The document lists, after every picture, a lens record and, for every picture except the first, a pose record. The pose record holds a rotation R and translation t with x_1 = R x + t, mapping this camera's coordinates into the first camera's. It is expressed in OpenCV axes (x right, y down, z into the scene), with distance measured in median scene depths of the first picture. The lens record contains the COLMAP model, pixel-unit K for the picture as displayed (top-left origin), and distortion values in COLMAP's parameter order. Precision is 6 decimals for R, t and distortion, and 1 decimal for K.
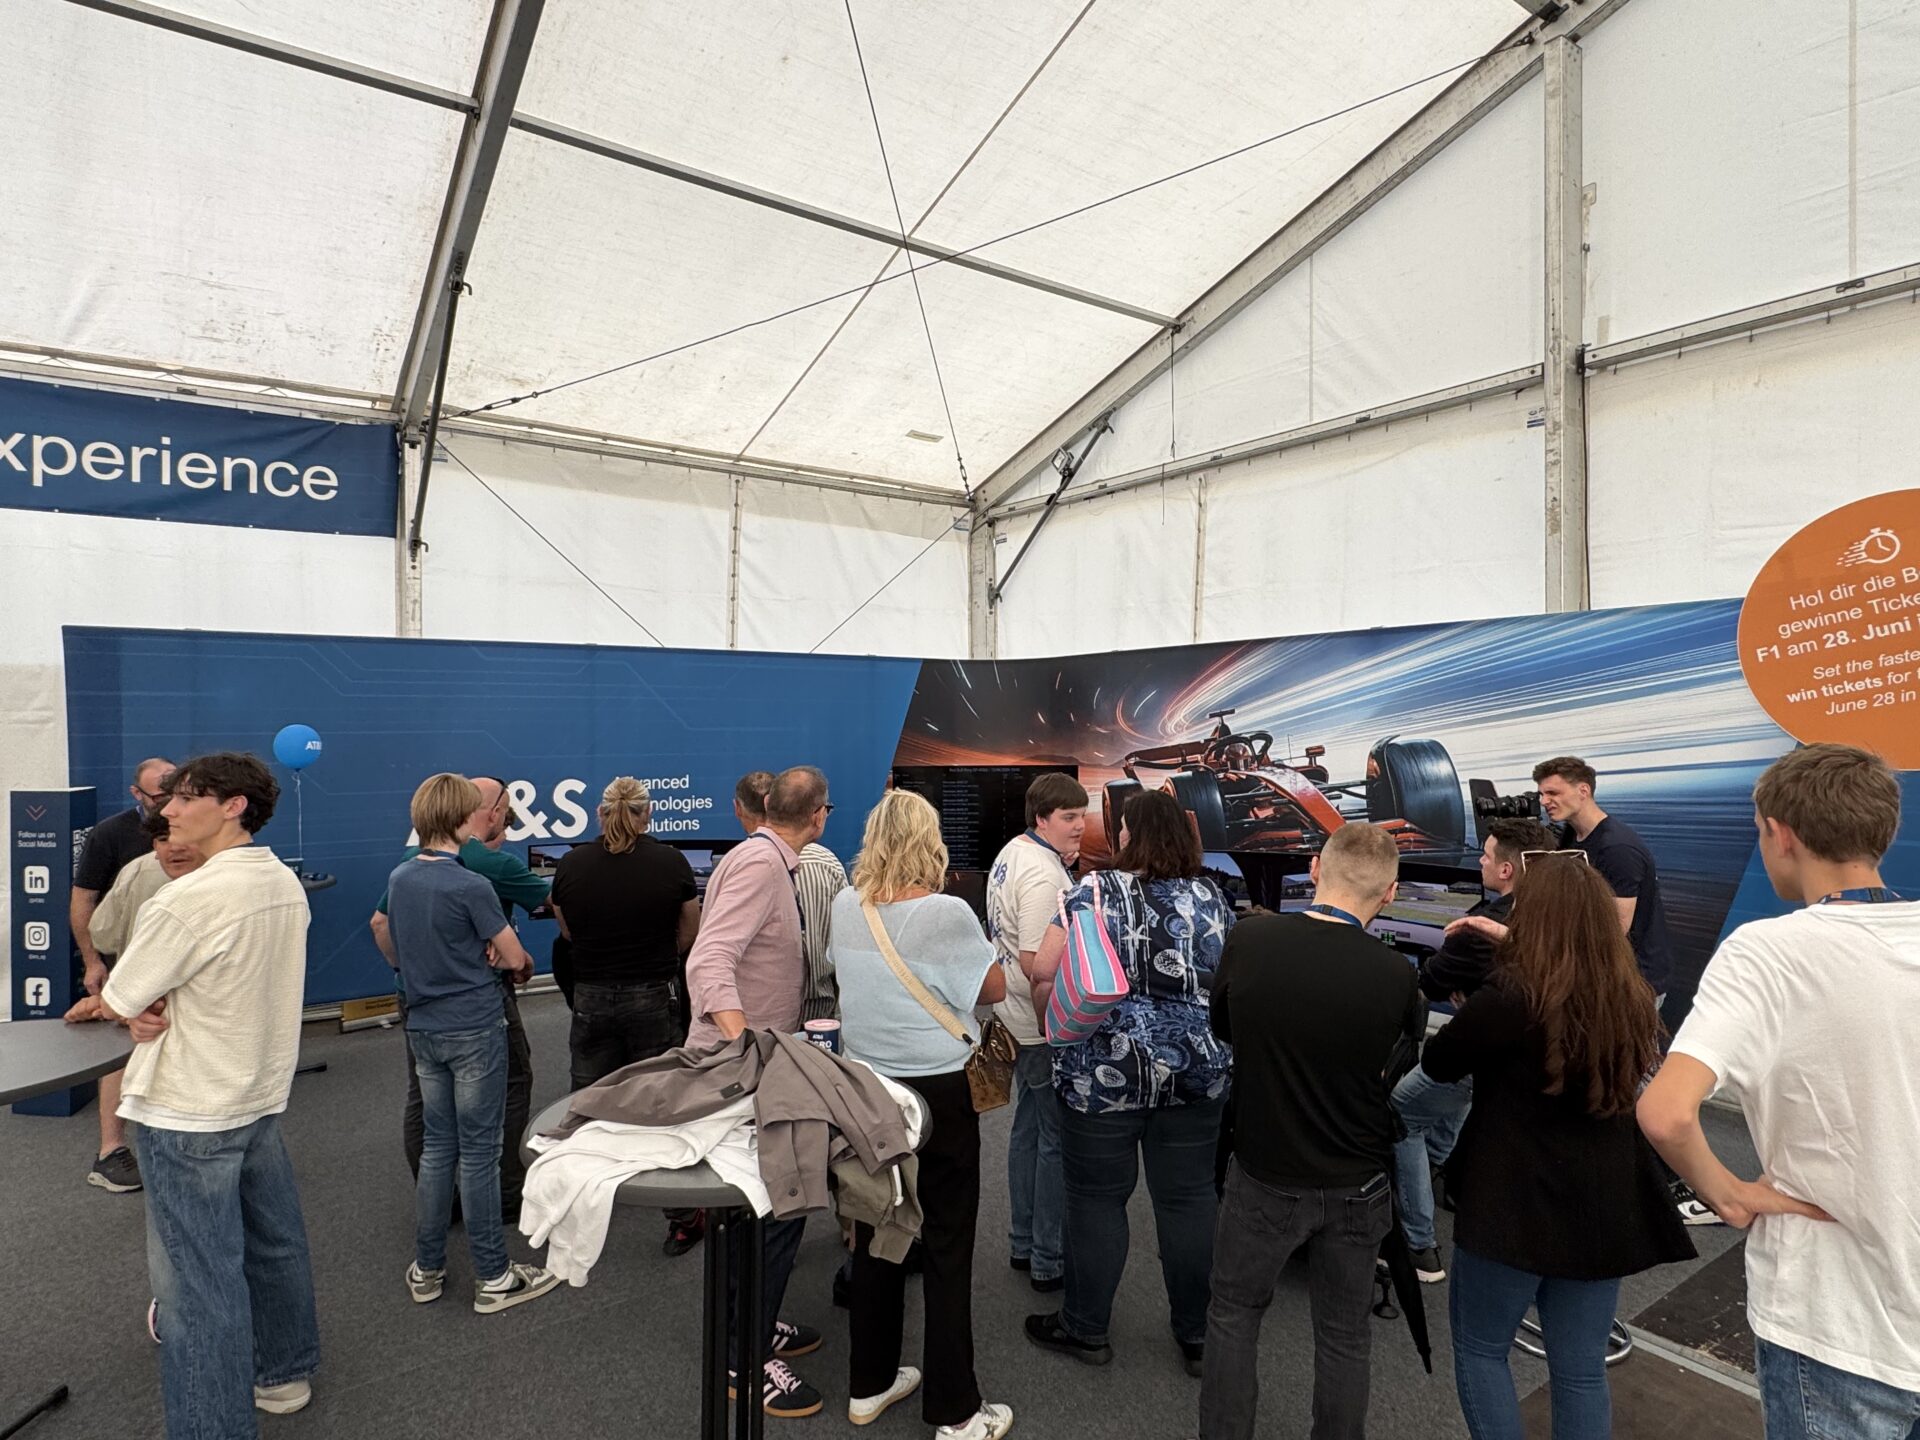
lens RADIAL K [[1065.1, 0, 961.0], [0, 1065.1, 754.4], [0, 0, 1]] dist [-0.005697, -0.001656]
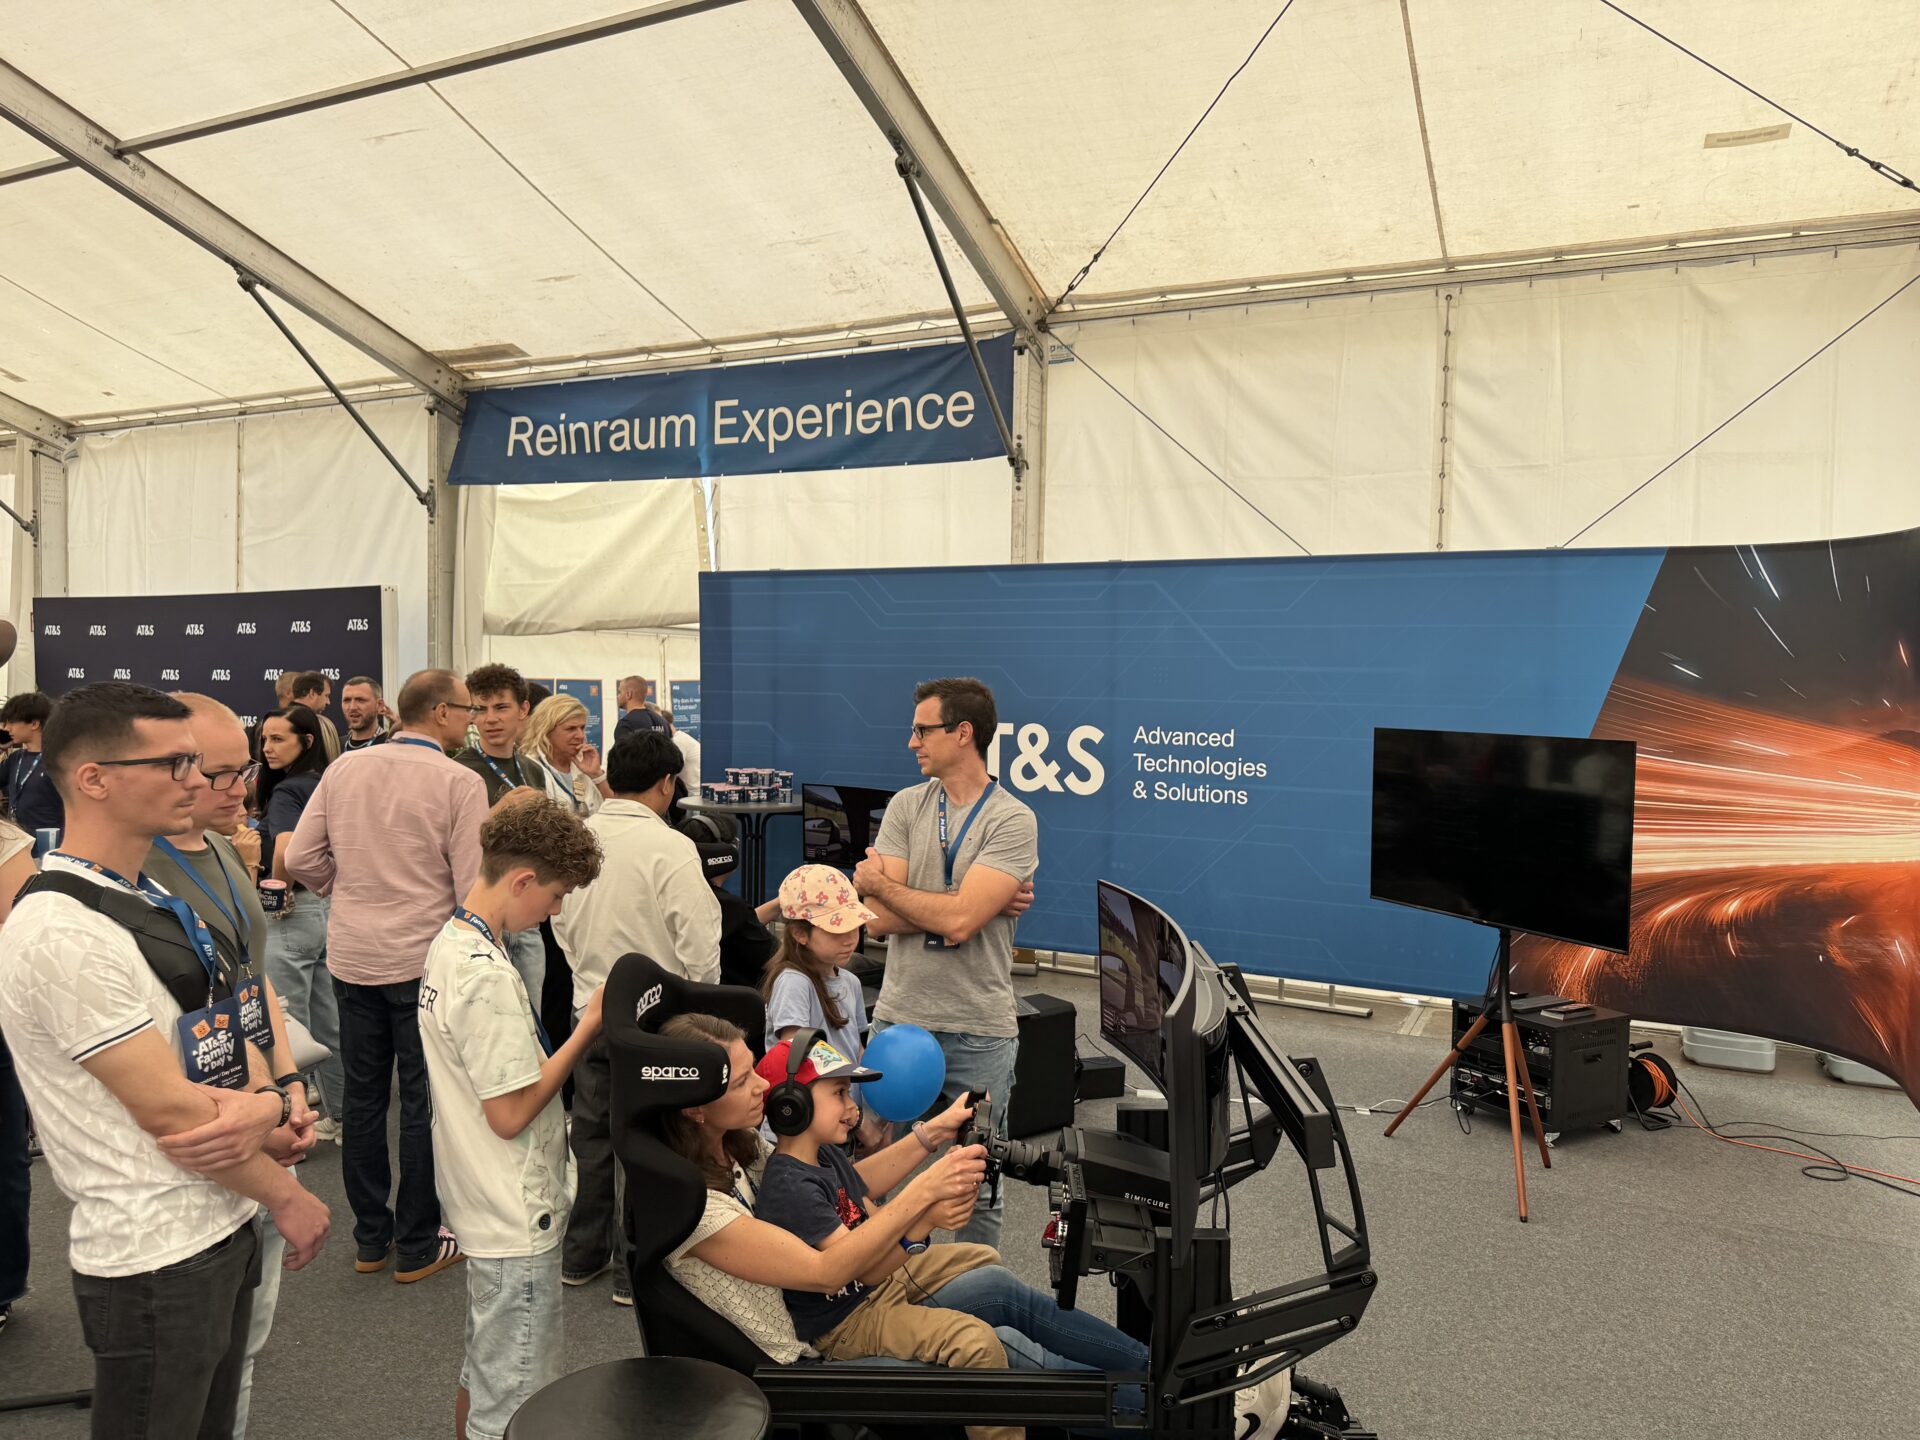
lens RADIAL K [[1361.6, 0, 974.3], [0, 1361.6, 756.4], [0, 0, 1]] dist [0.019736, -0.029606]
pose [[0.500137, 0.067038, -0.863348, 0.460575], [-0.033028, 0.997750, 0.058341, -0.010657], [0.865316, -0.000663, 0.501226, 0.355702]]
